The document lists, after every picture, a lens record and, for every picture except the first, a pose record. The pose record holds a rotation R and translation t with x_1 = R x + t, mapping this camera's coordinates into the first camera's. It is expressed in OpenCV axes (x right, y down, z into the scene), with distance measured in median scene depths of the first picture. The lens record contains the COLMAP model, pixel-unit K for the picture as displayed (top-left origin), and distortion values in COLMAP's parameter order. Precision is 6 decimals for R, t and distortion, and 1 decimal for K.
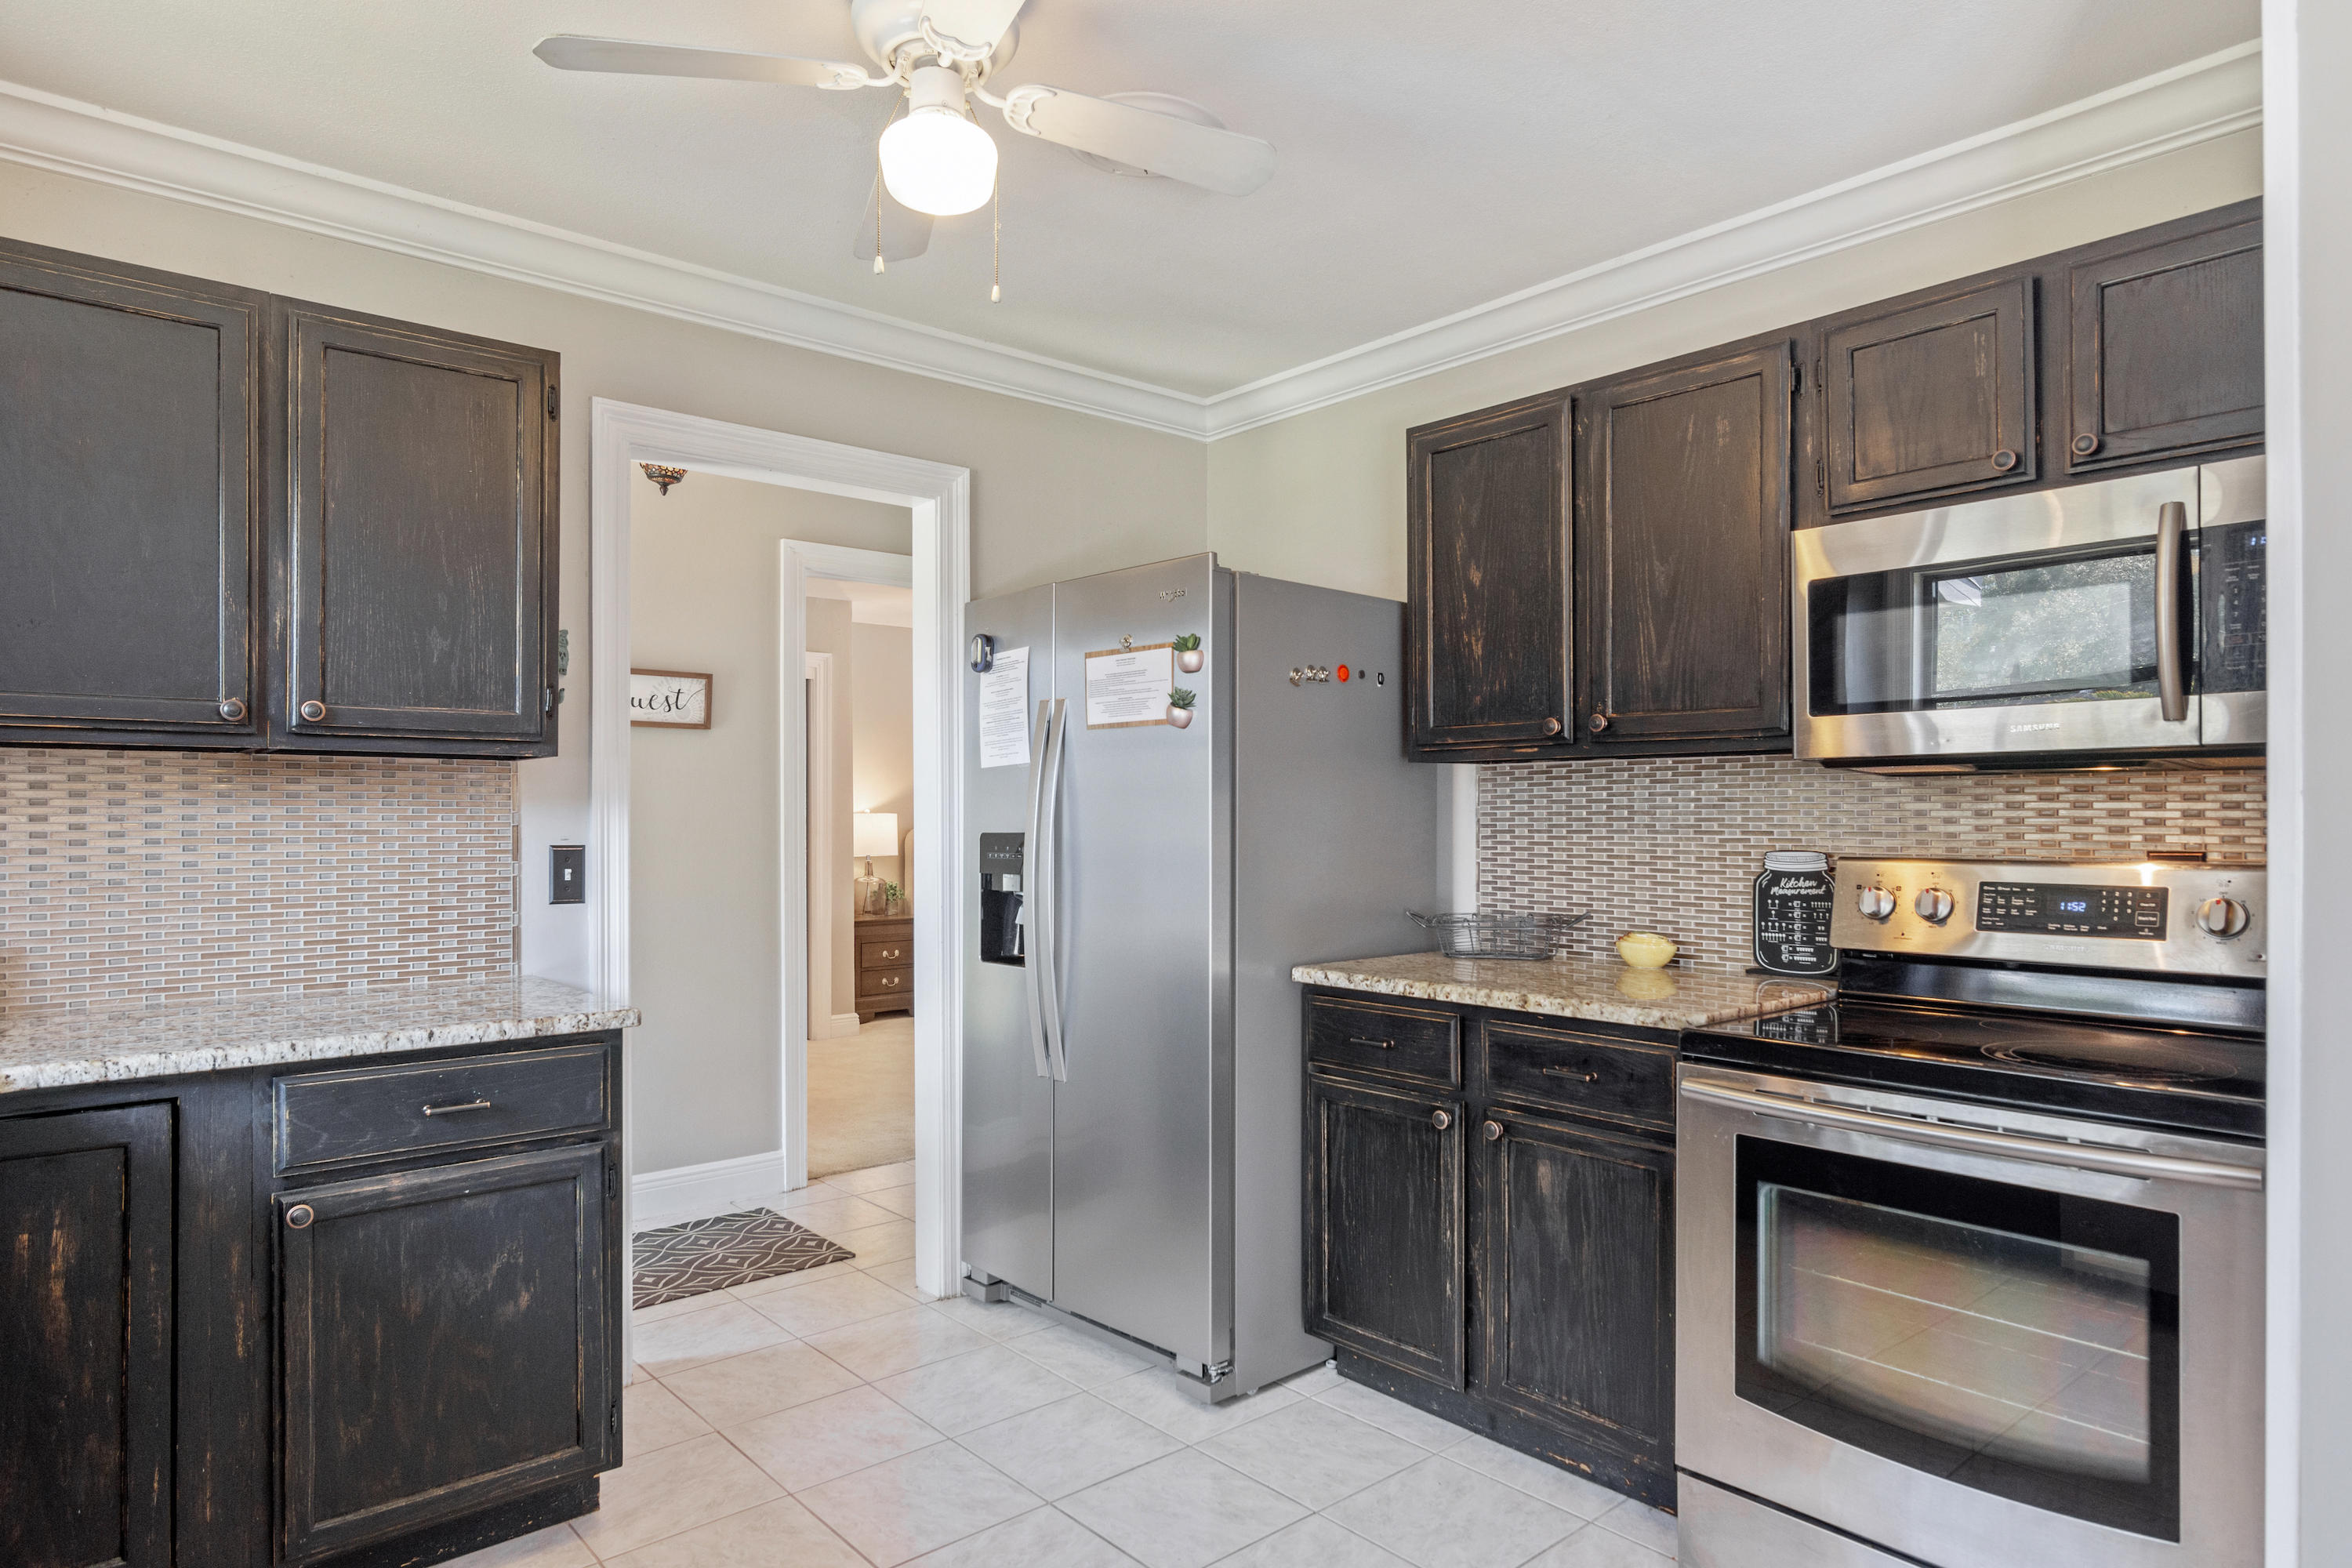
lens RADIAL K [[1372.3, 0, 1178.2], [0, 1372.3, 814.0], [0, 0, 1]] dist [0.000294, -0.000046]
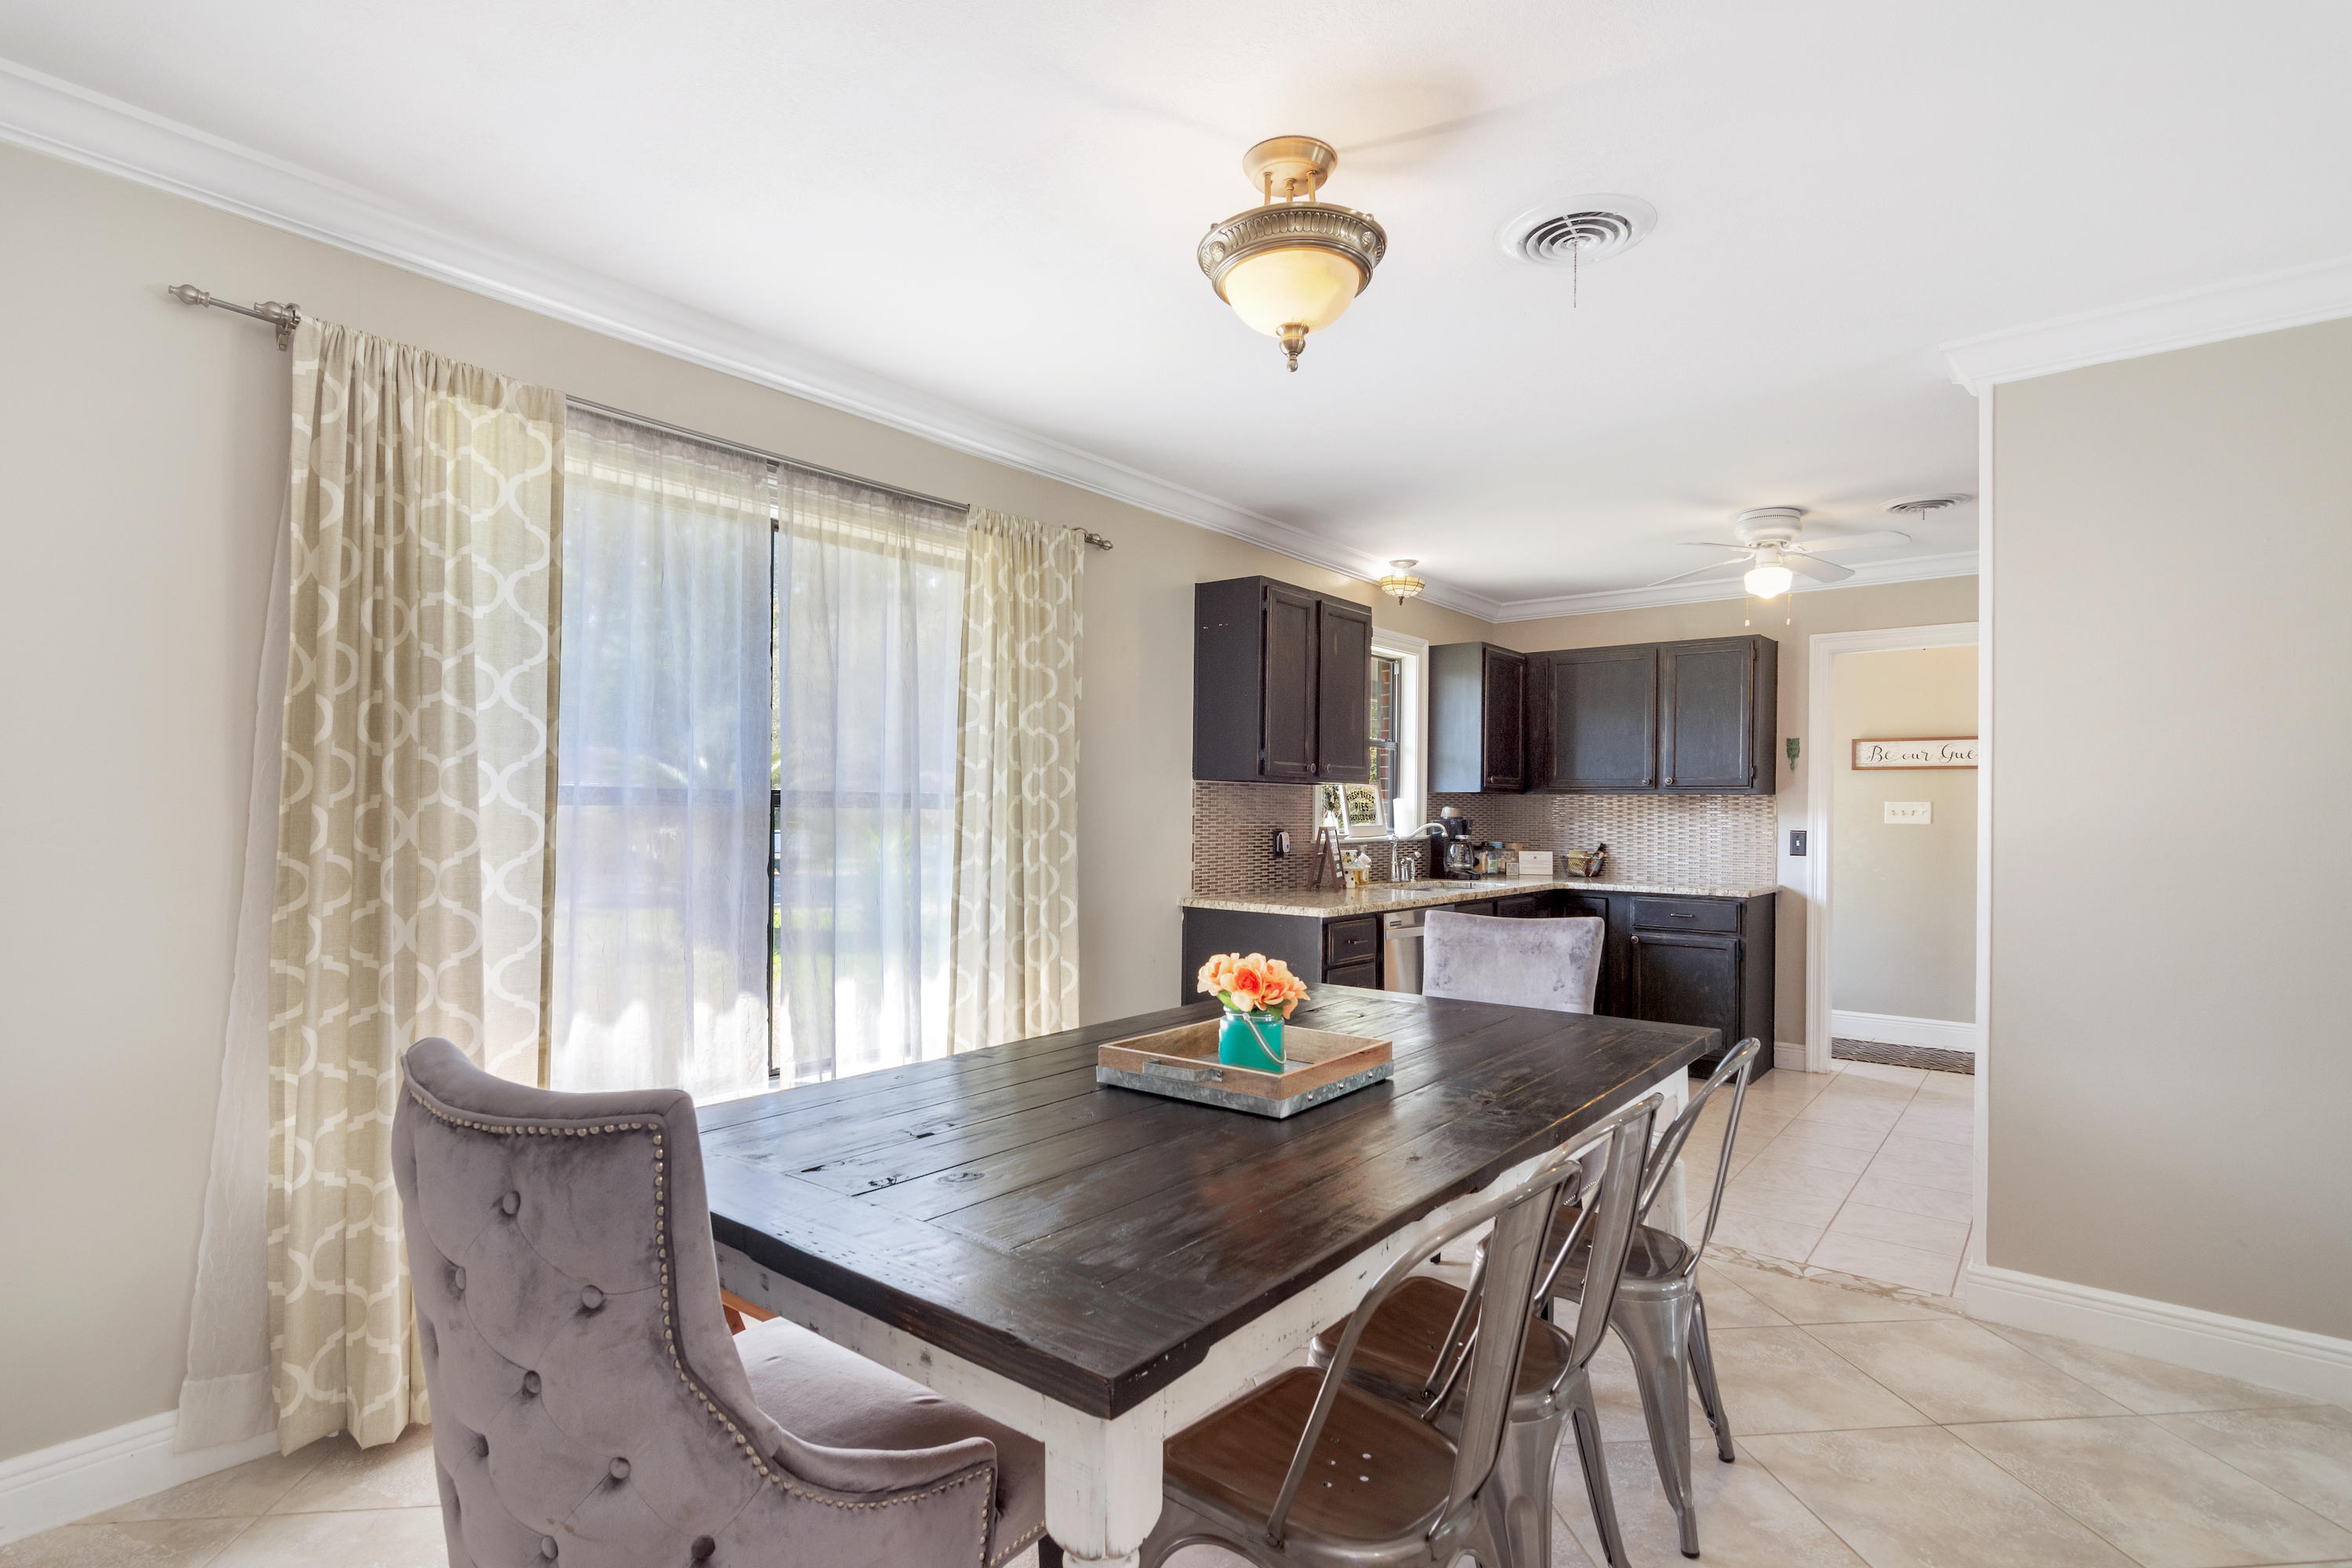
lens RADIAL K [[1128.5, 0, 1168.5], [0, 1128.5, 789.8], [0, 0, 1]] dist [-0.000932, 0.000265]
pose [[0.172401, -0.014073, -0.984926, 1.592088], [-0.010960, 0.999809, -0.016204, -0.005393], [0.984966, 0.013588, 0.172213, -0.487583]]
